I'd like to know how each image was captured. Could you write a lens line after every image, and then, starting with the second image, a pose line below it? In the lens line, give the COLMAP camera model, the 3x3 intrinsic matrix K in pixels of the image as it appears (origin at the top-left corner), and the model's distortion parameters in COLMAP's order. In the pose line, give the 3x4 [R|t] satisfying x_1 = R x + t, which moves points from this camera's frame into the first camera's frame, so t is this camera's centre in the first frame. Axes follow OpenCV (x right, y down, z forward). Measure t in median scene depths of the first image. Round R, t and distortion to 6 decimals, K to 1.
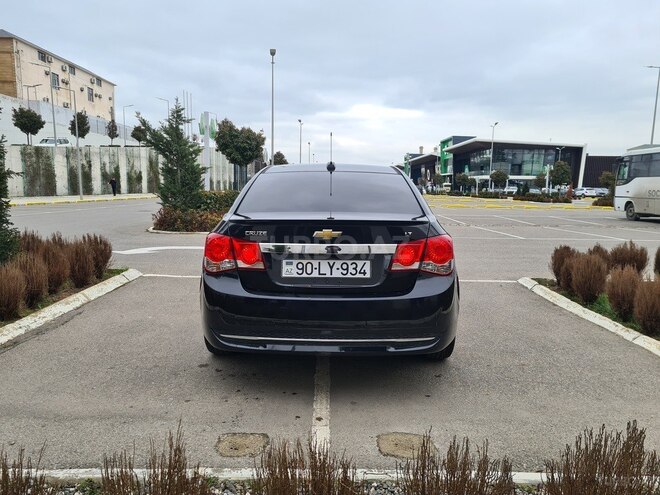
lens RADIAL K [[500.7, 0, 325.1], [0, 500.7, 261.3], [0, 0, 1]] dist [0.064703, -0.040085]
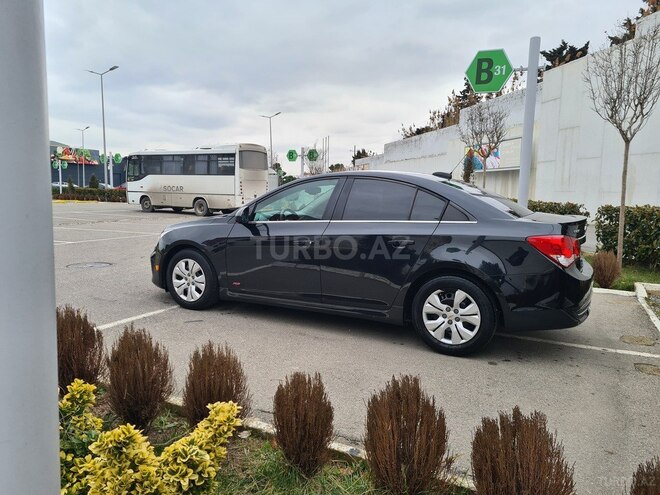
lens RADIAL K [[500.7, 0, 327.1], [0, 500.7, 247.8], [0, 0, 1]] dist [0.064703, -0.040085]
pose [[0.426811, -0.116096, 0.896858, -0.250450], [0.125309, 0.989751, 0.068486, -0.028876], [-0.895617, 0.083154, 0.436985, 0.156445]]
